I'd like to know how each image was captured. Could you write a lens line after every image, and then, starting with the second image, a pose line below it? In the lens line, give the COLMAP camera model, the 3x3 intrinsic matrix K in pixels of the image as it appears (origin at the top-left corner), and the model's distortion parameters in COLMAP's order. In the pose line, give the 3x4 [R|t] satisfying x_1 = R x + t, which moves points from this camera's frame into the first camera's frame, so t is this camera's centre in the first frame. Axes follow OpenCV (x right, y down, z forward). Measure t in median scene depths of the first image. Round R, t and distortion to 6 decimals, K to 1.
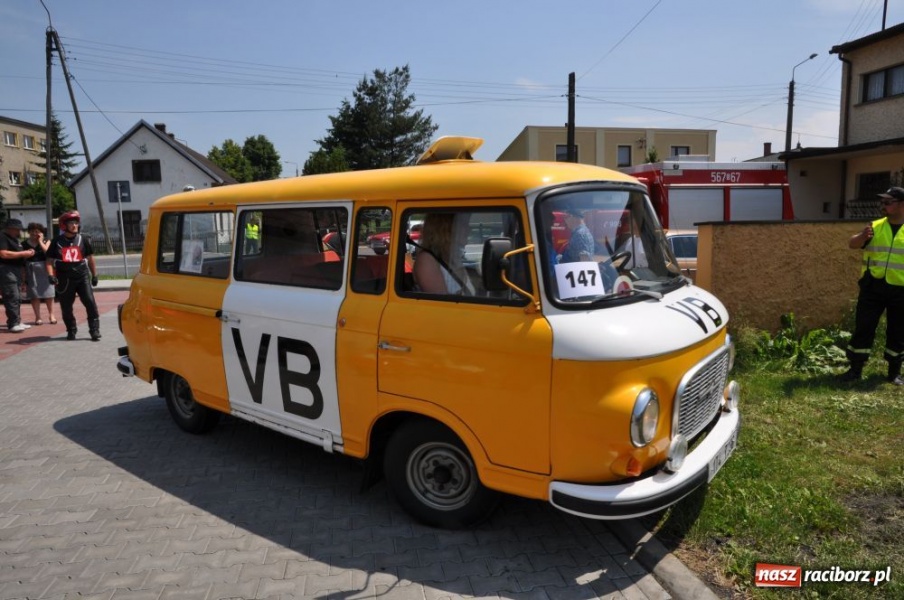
lens RADIAL K [[3059.0, 0, 451.3], [0, 3059.0, 317.7], [0, 0, 1]] dist [0.619731, 0.019151]
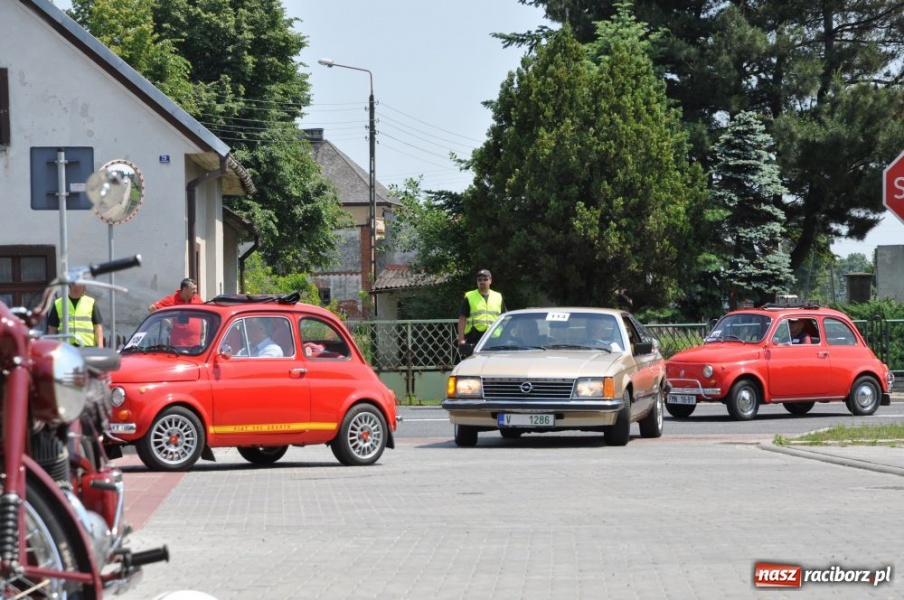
lens RADIAL K [[3059.0, 0, 451.3], [0, 3059.0, 317.7], [0, 0, 1]] dist [0.619731, 0.019151]
pose [[0.989678, 0.020943, -0.141768, -0.011849], [-0.022577, 0.999696, -0.009926, -0.029651], [0.141517, 0.013024, 0.989850, 0.772964]]
